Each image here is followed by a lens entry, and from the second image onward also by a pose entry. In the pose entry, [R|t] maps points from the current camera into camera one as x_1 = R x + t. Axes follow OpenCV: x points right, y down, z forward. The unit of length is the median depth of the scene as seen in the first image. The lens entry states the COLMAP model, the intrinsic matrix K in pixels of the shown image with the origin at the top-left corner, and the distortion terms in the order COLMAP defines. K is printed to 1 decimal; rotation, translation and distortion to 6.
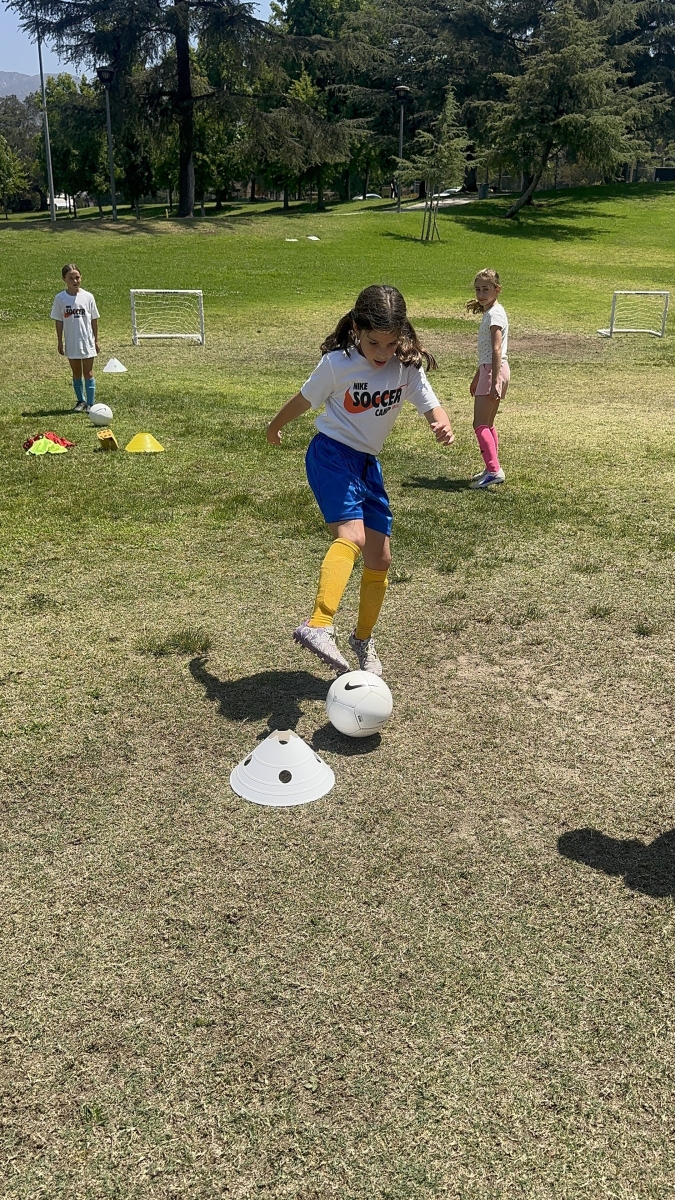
lens RADIAL K [[1034.9, 0, 342.3], [0, 1034.9, 627.3], [0, 0, 1]] dist [0.119473, -0.231973]
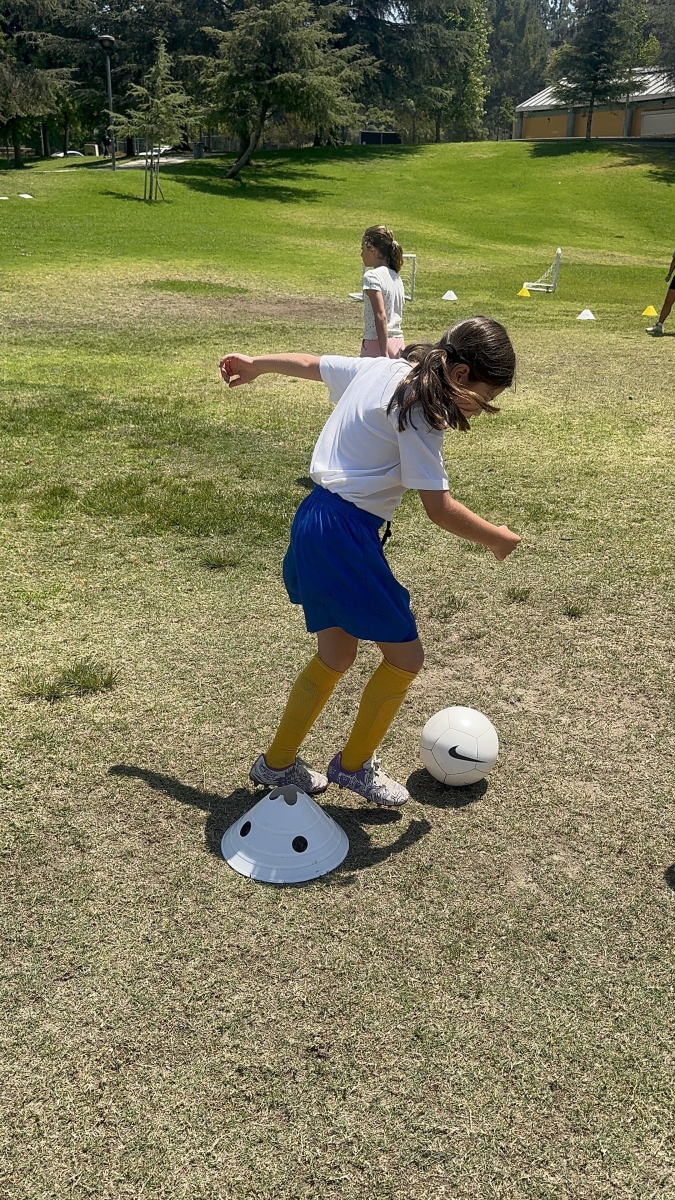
lens RADIAL K [[1022.5, 0, 327.3], [0, 1022.5, 613.2], [0, 0, 1]] dist [0.044831, -0.074900]
pose [[0.958141, -0.096074, 0.269695, -0.104089], [0.089105, 0.995297, 0.037996, -0.029808], [-0.272078, -0.012374, 0.962196, 0.095477]]
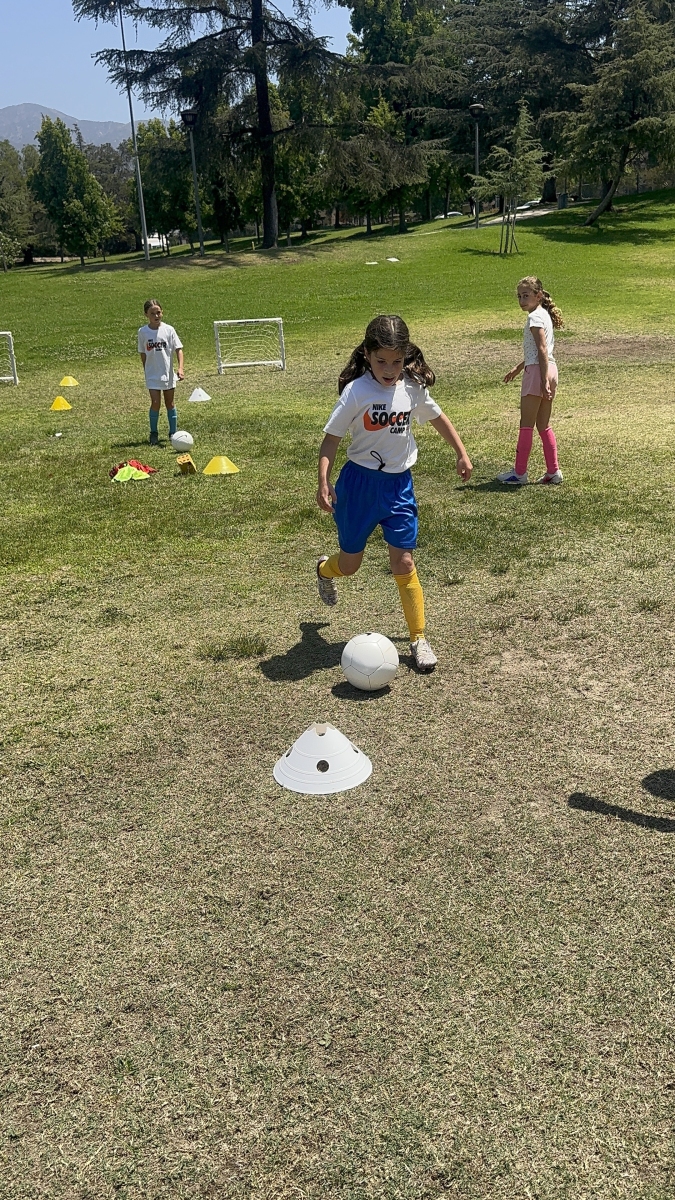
lens RADIAL K [[1034.9, 0, 342.3], [0, 1034.9, 627.3], [0, 0, 1]] dist [0.119473, -0.231973]
pose [[0.994034, -0.032898, -0.103992, 0.034765], [0.030860, 0.999300, -0.021144, 0.011419], [0.104615, 0.017808, 0.994353, -0.021011]]
